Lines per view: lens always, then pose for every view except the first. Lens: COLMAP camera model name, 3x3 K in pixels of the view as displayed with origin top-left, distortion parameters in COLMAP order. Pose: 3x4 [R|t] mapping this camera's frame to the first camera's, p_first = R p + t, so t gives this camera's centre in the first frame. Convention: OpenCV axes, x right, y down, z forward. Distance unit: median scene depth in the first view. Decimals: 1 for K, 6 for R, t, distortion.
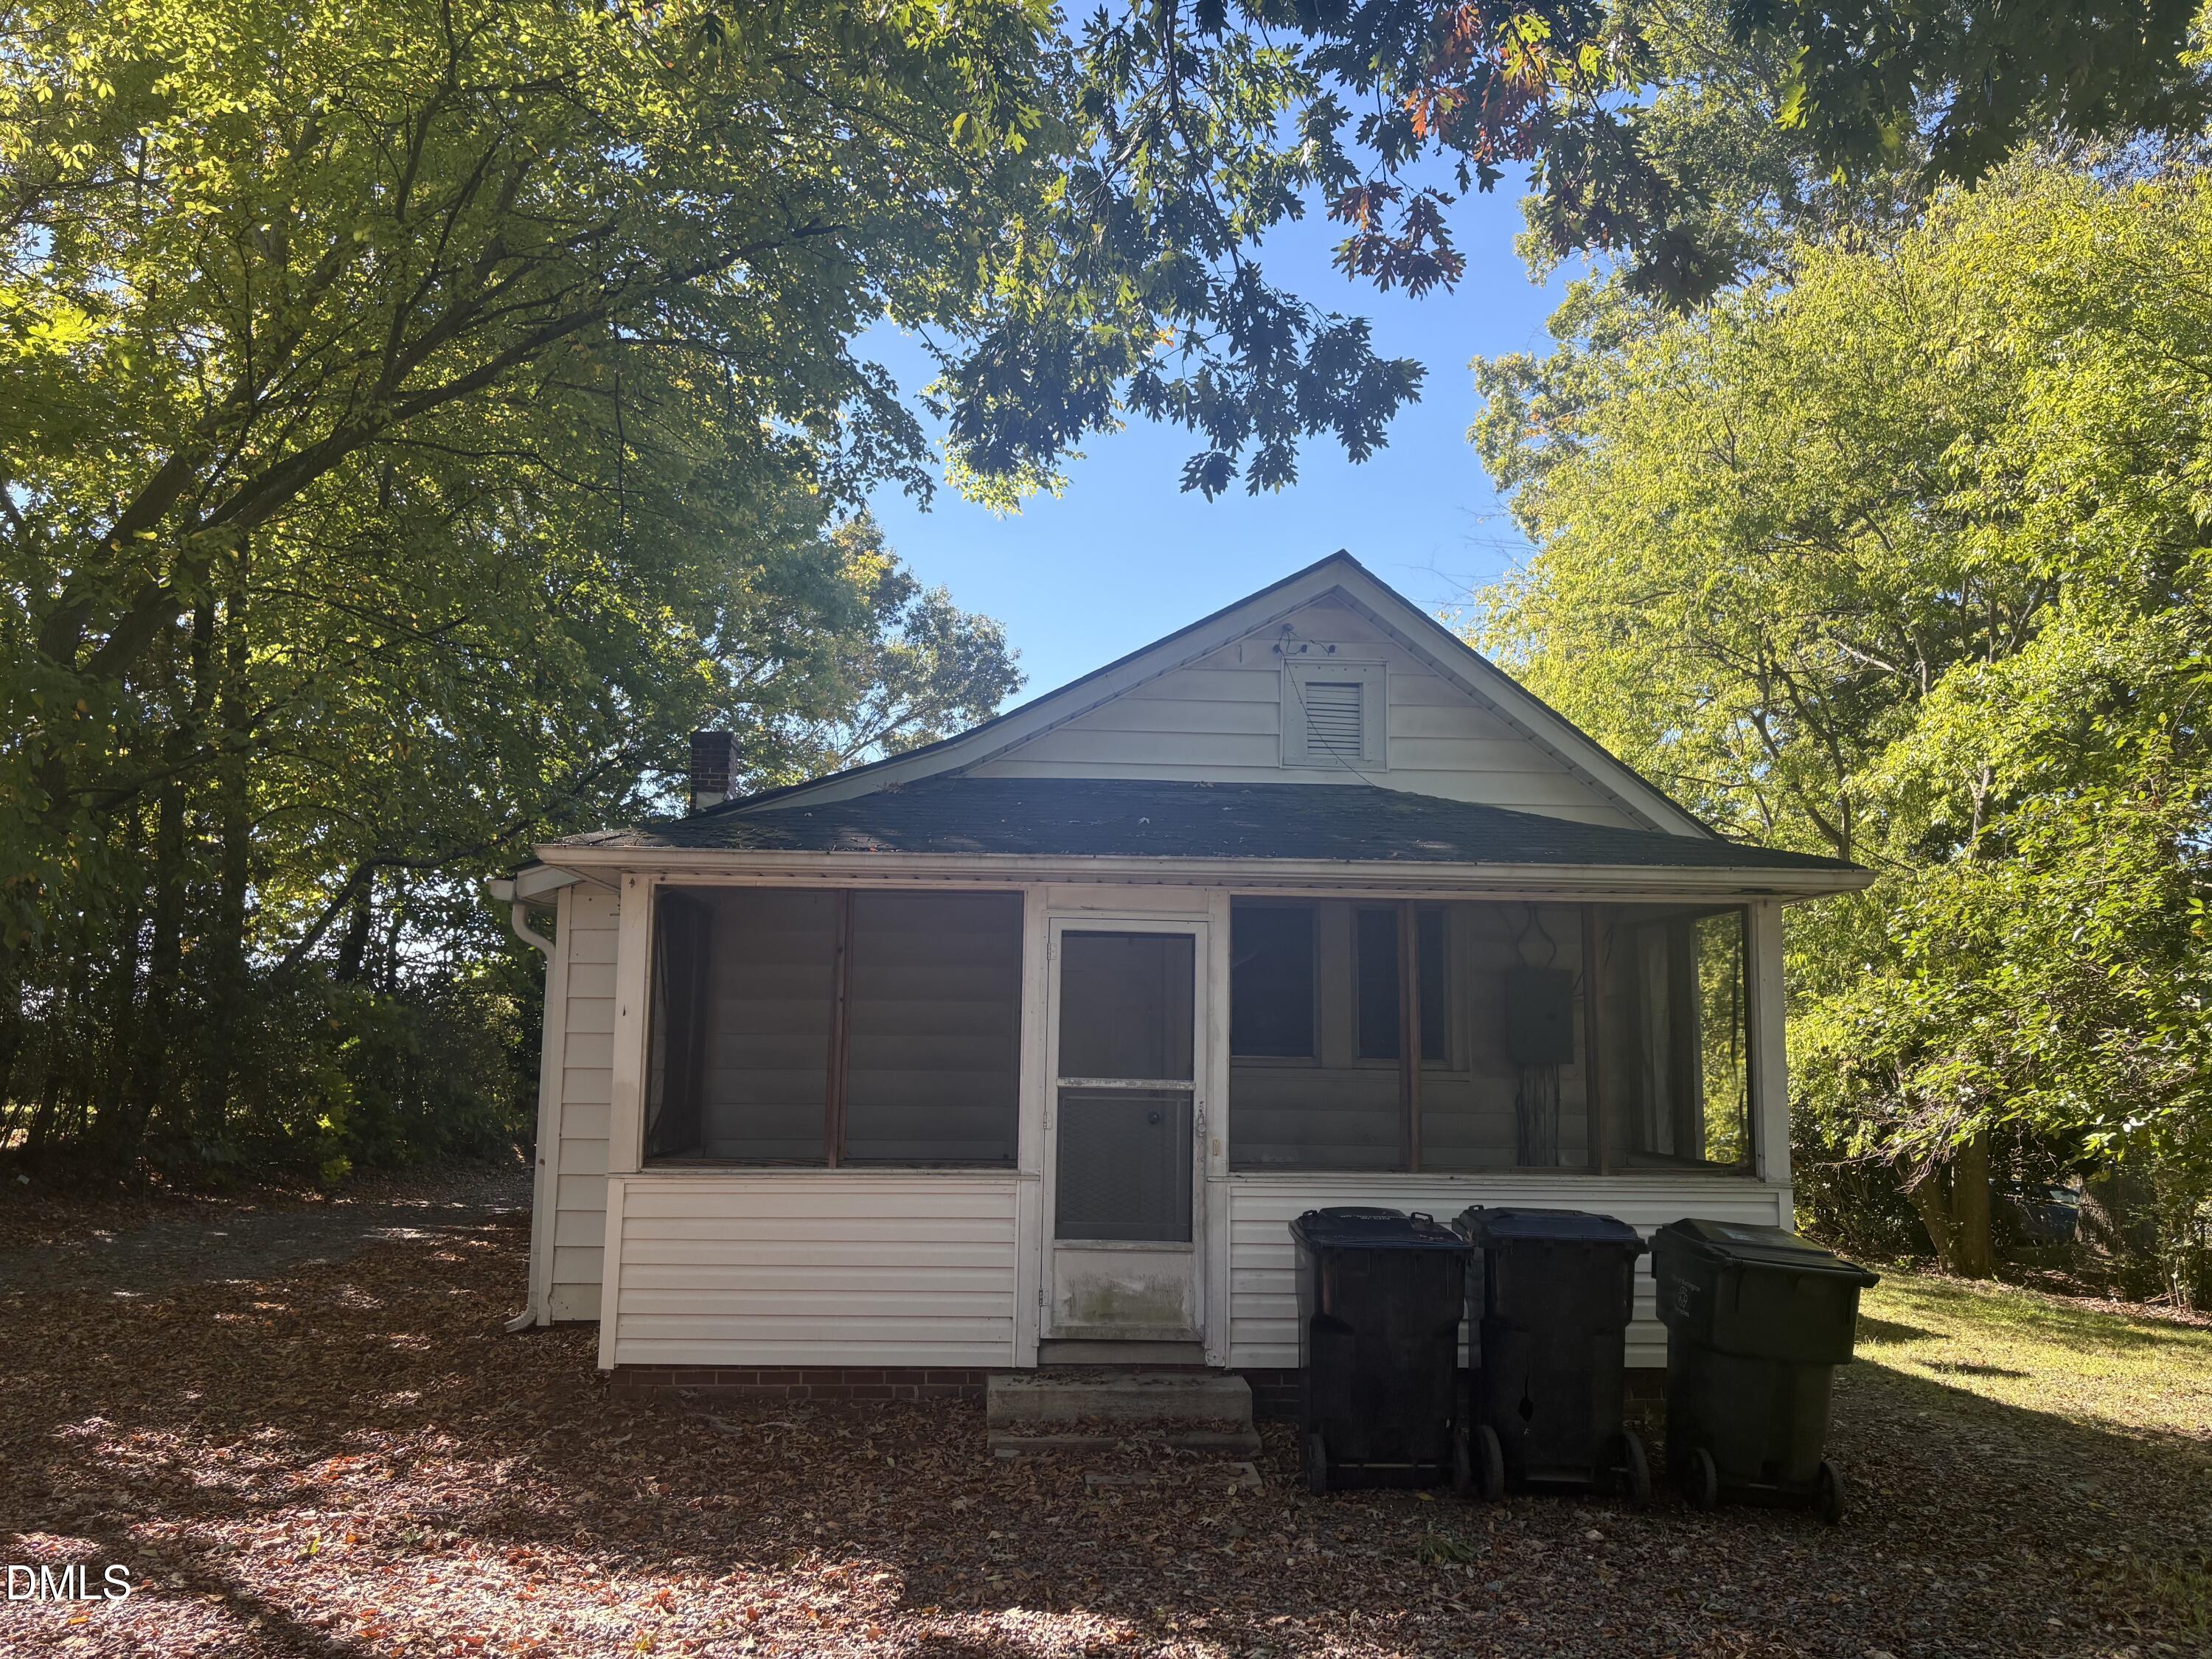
lens RADIAL K [[1688.1, 0, 1106.0], [0, 1688.1, 829.5], [0, 0, 1]] dist [0.051567, -0.076297]
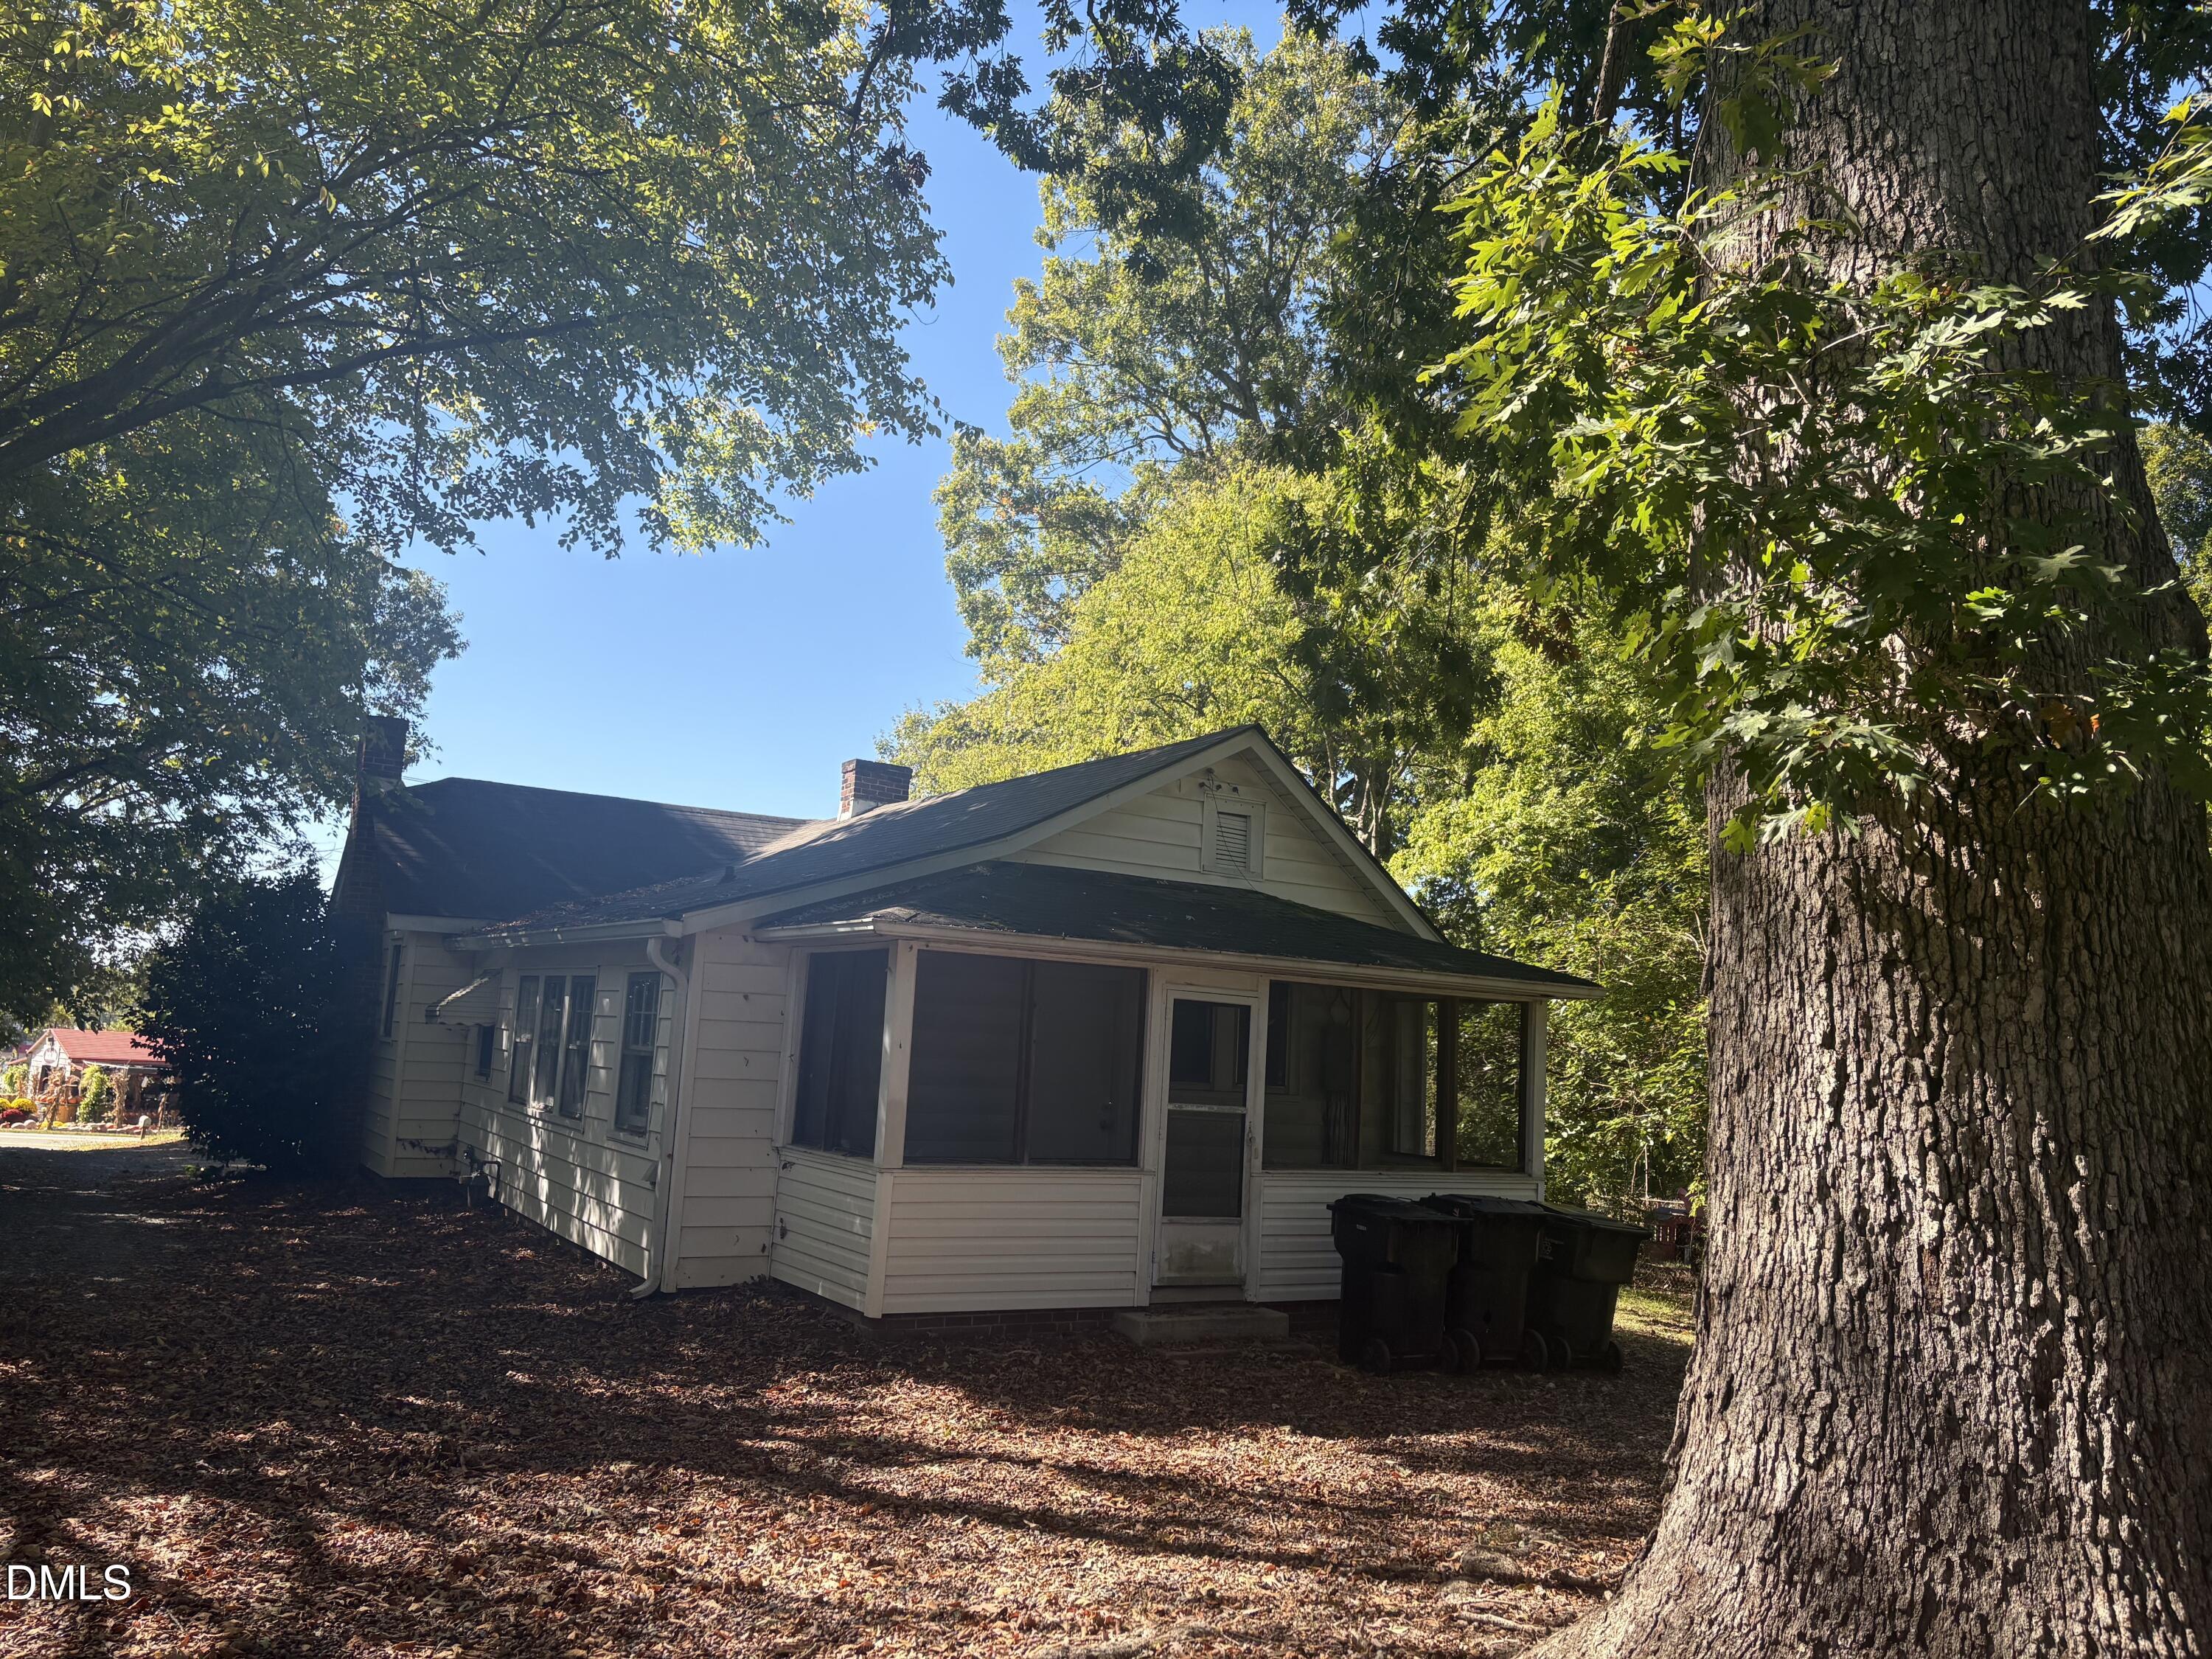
lens RADIAL K [[1688.1, 0, 1106.0], [0, 1688.1, 829.5], [0, 0, 1]] dist [0.051567, -0.076297]
pose [[0.877531, 0.097880, 0.469424, -0.767922], [-0.107083, 0.994225, -0.007128, -0.066669], [-0.467411, -0.044012, 0.882944, -0.222655]]
